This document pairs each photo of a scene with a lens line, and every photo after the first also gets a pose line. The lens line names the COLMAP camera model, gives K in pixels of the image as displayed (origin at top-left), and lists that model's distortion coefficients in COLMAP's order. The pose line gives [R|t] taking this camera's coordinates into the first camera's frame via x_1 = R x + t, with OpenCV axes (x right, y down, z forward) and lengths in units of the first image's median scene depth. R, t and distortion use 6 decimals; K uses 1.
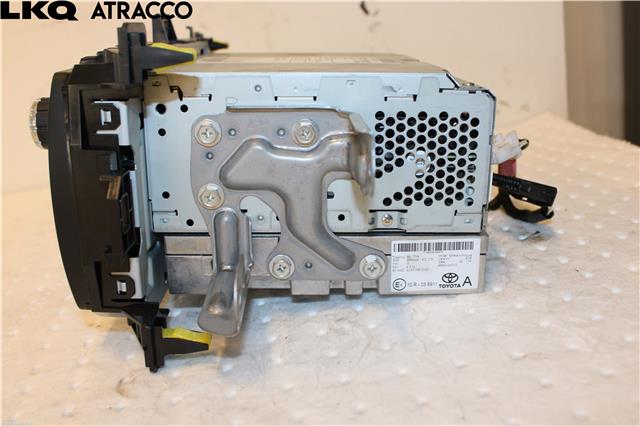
lens RADIAL K [[682.6, 0, 320.2], [0, 682.6, 213.5], [0, 0, 1]] dist [-0.119853, 0.000000]
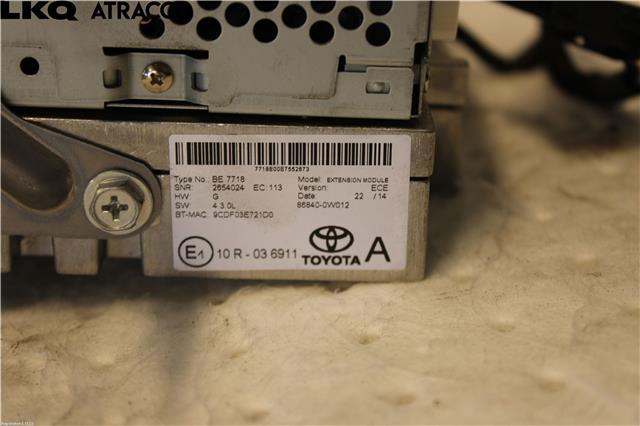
lens RADIAL K [[1410.4, 0, 319.8], [0, 1410.4, 213.2], [0, 0, 1]] dist [0.074857, 0.000000]
pose [[0.999370, 0.030815, 0.017625, 0.173738], [-0.032212, 0.995827, 0.085383, 0.014390], [-0.014920, -0.085897, 0.996192, 0.227000]]
